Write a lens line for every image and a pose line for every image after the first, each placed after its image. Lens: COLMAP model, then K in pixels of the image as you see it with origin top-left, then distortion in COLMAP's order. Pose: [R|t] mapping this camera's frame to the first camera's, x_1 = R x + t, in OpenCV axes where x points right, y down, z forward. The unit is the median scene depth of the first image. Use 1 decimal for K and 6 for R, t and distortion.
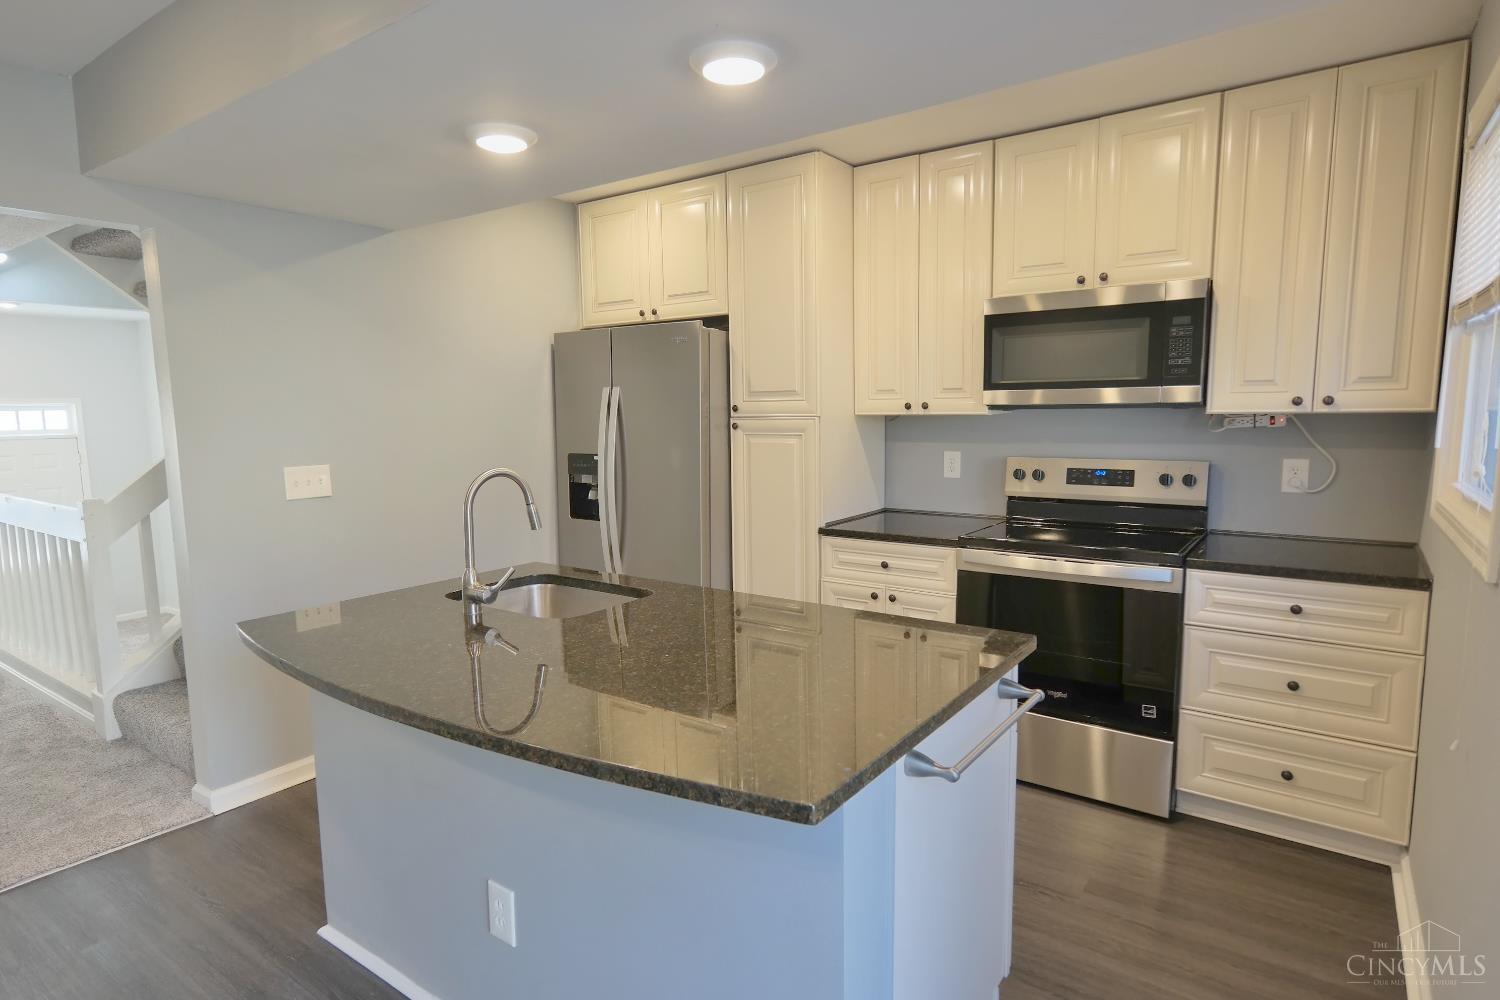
lens RADIAL K [[823.7, 0, 737.6], [0, 823.7, 508.3], [0, 0, 1]] dist [-0.005189, 0.014783]
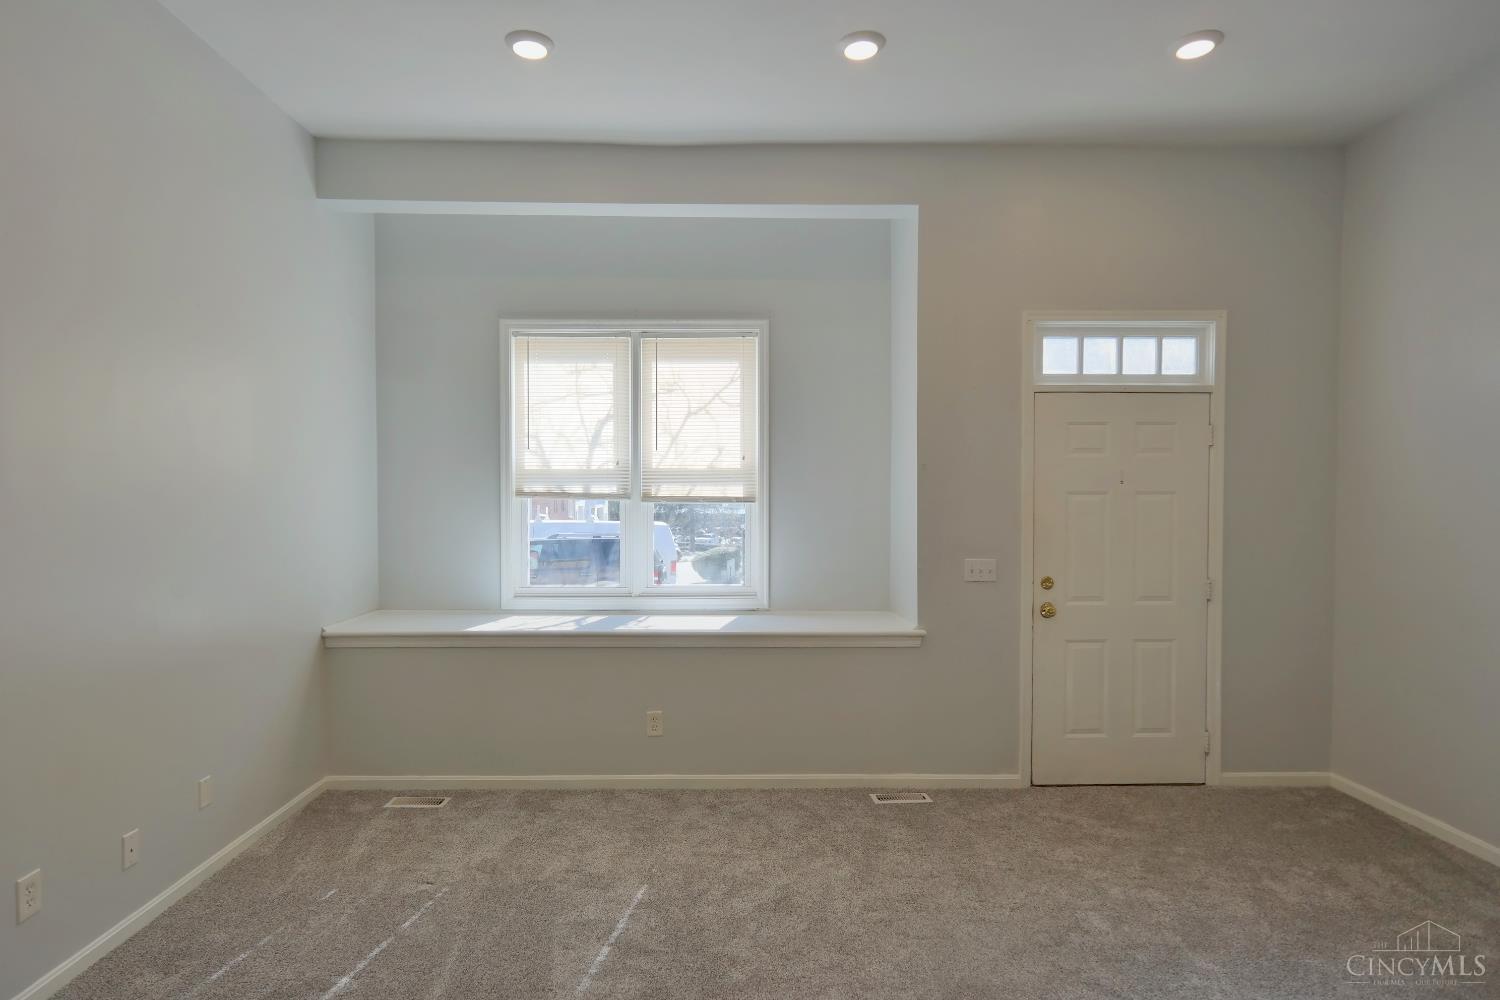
lens RADIAL K [[803.5, 0, 738.6], [0, 803.5, 502.0], [0, 0, 1]] dist [-0.000498, 0.000637]
pose [[0.588023, 0.030050, -0.808285, -1.686705], [-0.108859, 0.993158, -0.042271, 0.077279], [0.801485, 0.112845, 0.587271, 1.491022]]
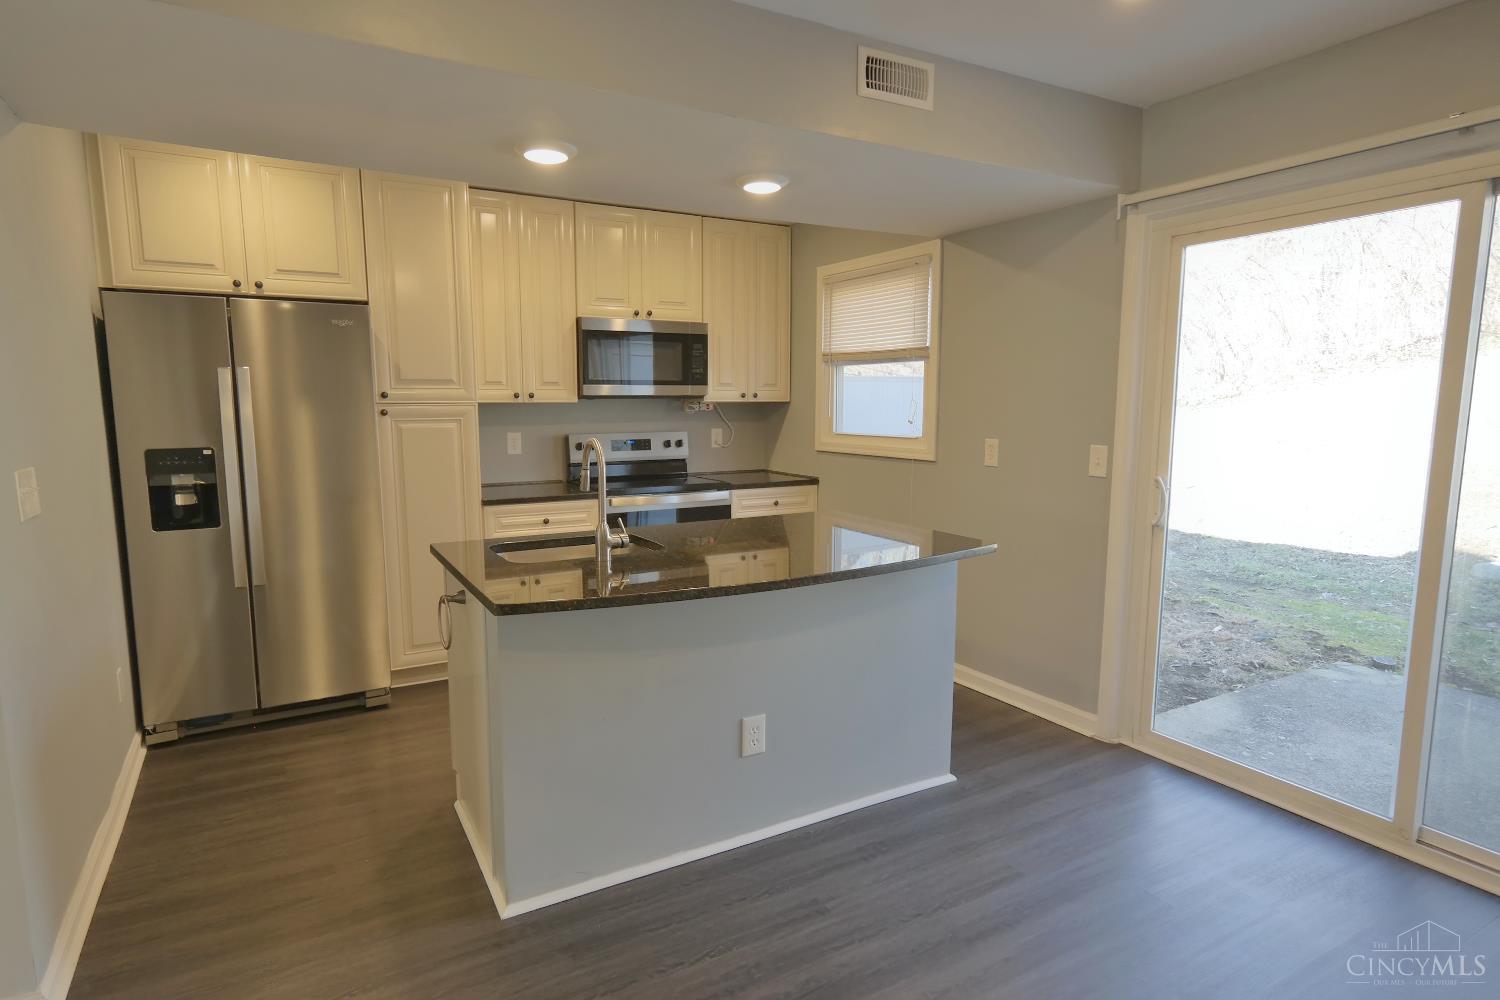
lens RADIAL K [[820.5, 0, 737.6], [0, 820.5, 508.5], [0, 0, 1]] dist [0.002205, 0.002415]
pose [[0.414908, -0.108039, 0.903426, -0.879104], [0.107259, 0.991810, 0.069348, -0.006321], [-0.903519, 0.068127, 0.423098, 0.213357]]
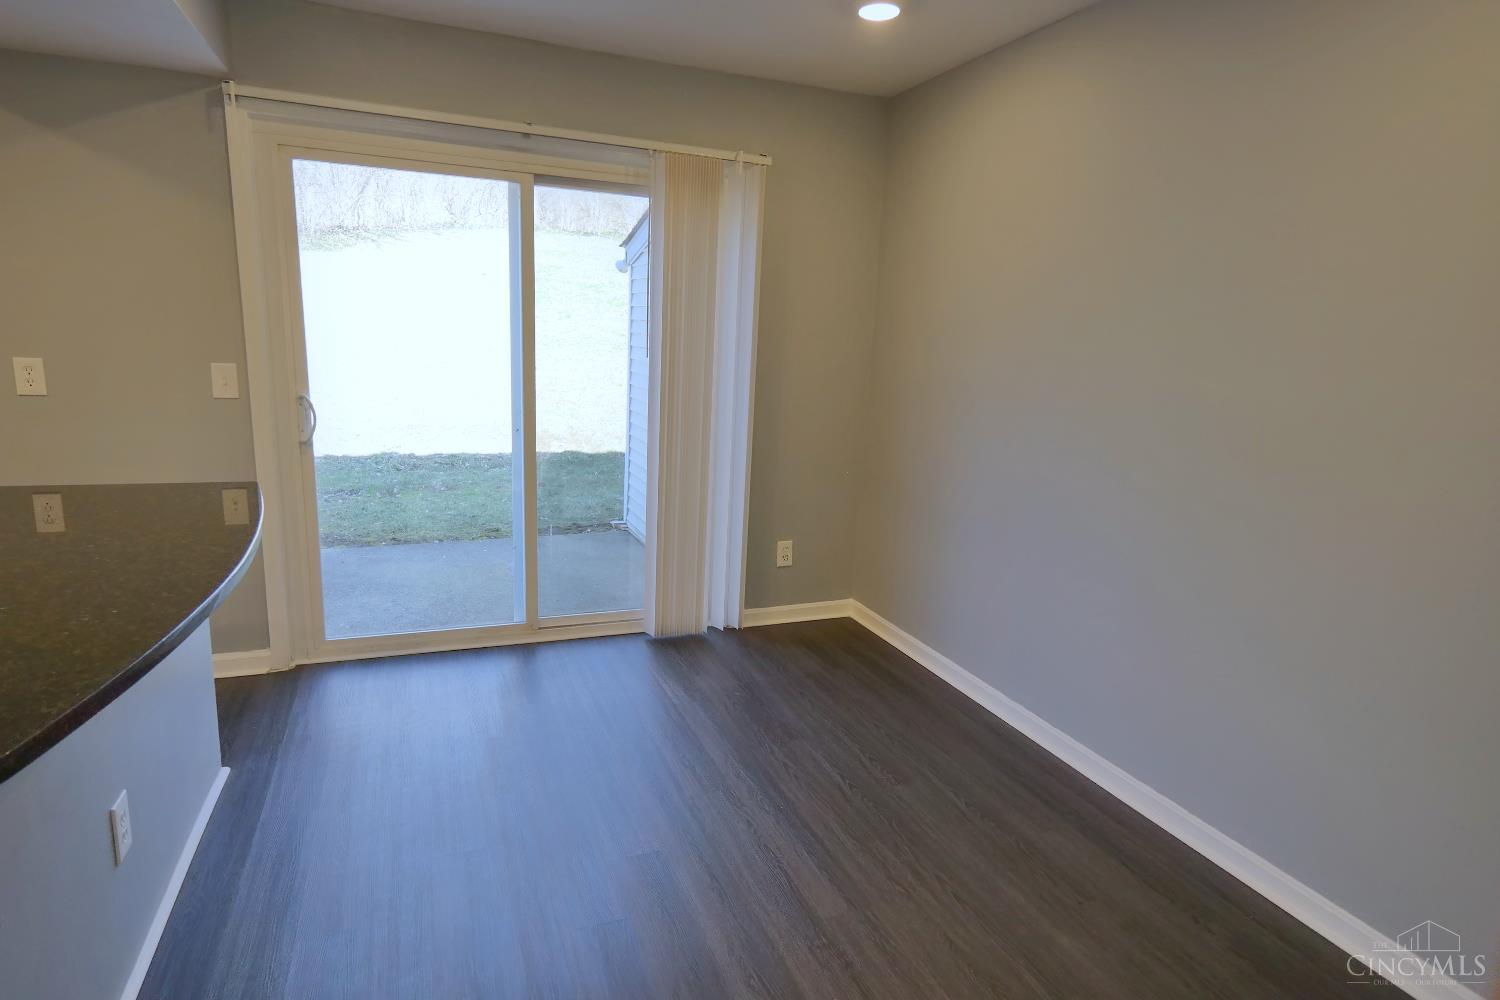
lens RADIAL K [[823.7, 0, 737.6], [0, 823.7, 508.3], [0, 0, 1]] dist [-0.005189, 0.014783]
pose [[-0.841500, -0.133650, 0.523465, -0.752951], [0.035820, 0.952984, 0.300895, -0.069280], [-0.539069, 0.271954, -0.797149, 0.716004]]
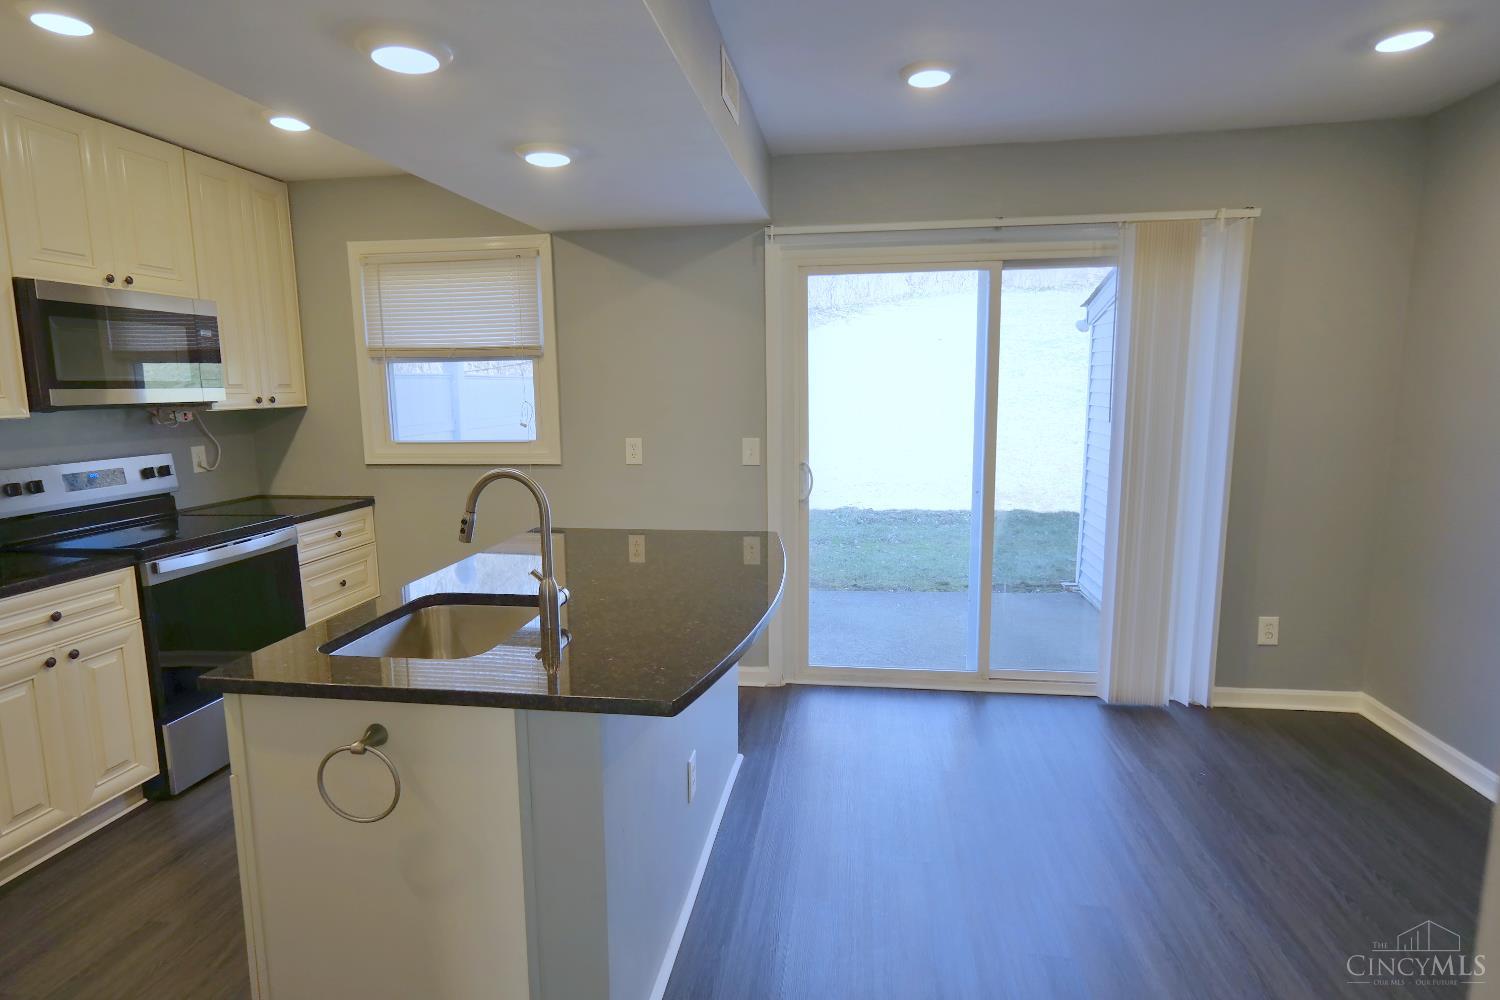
lens RADIAL K [[823.7, 0, 737.6], [0, 823.7, 508.3], [0, 0, 1]] dist [-0.005189, 0.014783]
pose [[-0.458964, -0.113505, 0.881174, -0.813371], [0.127636, 0.973094, 0.191825, -0.099706], [-0.879239, 0.200511, -0.432128, 0.798032]]
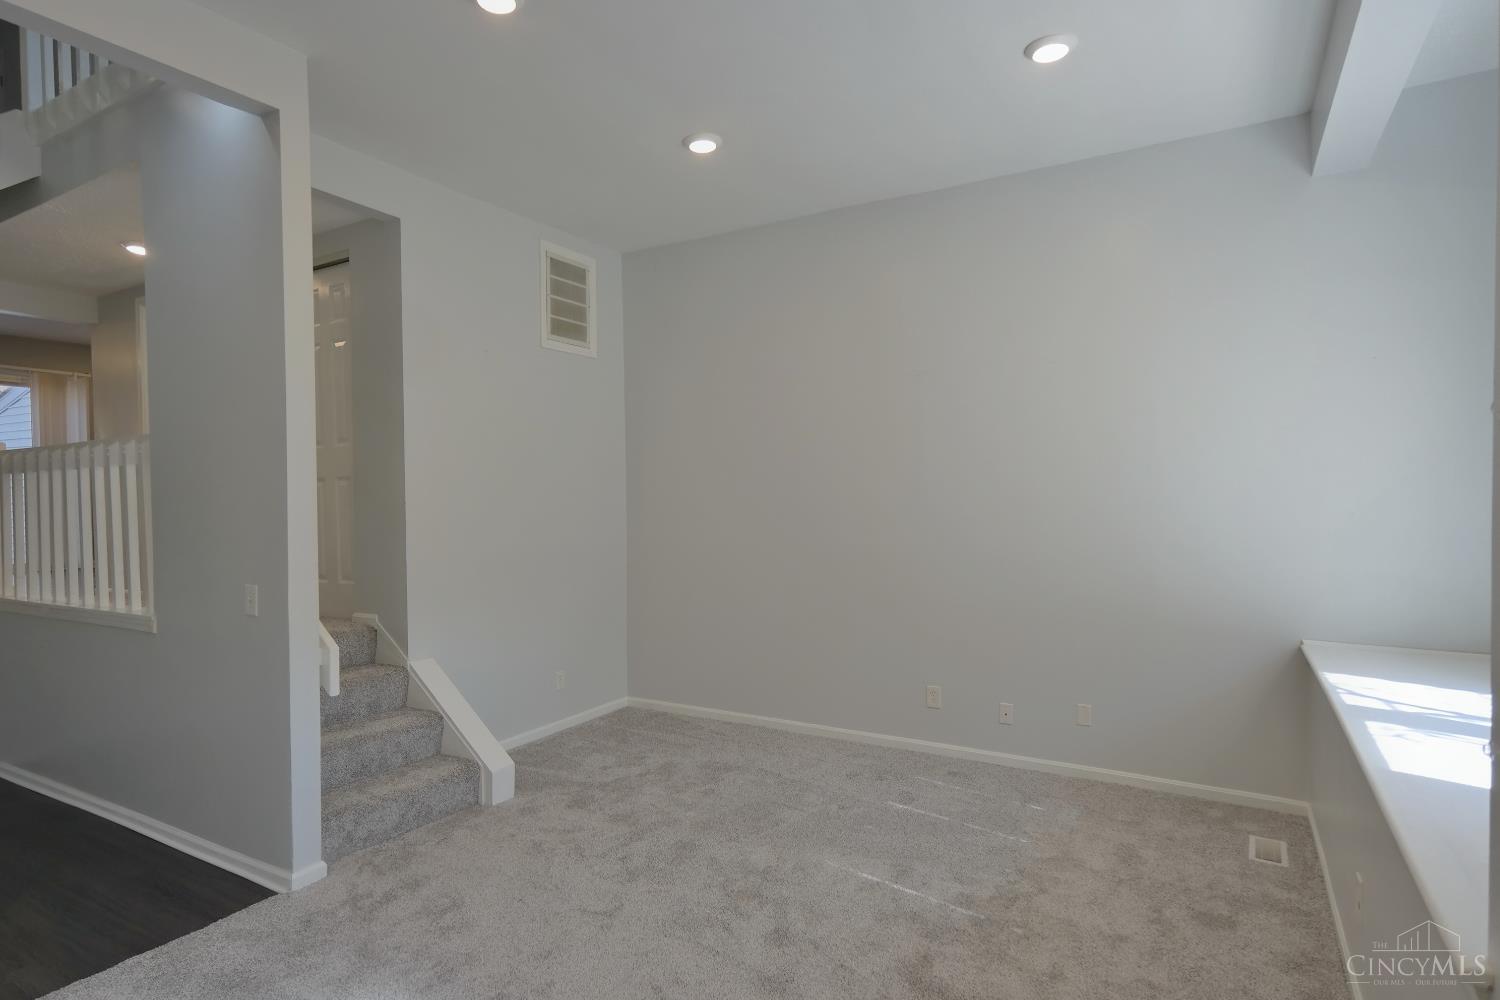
lens RADIAL K [[823.7, 0, 737.6], [0, 823.7, 508.3], [0, 0, 1]] dist [-0.005189, 0.014783]
pose [[-0.995996, 0.028284, -0.084804, -2.173559], [0.016467, 0.990443, 0.136938, -0.078411], [0.087867, 0.134994, -0.986943, 2.840012]]
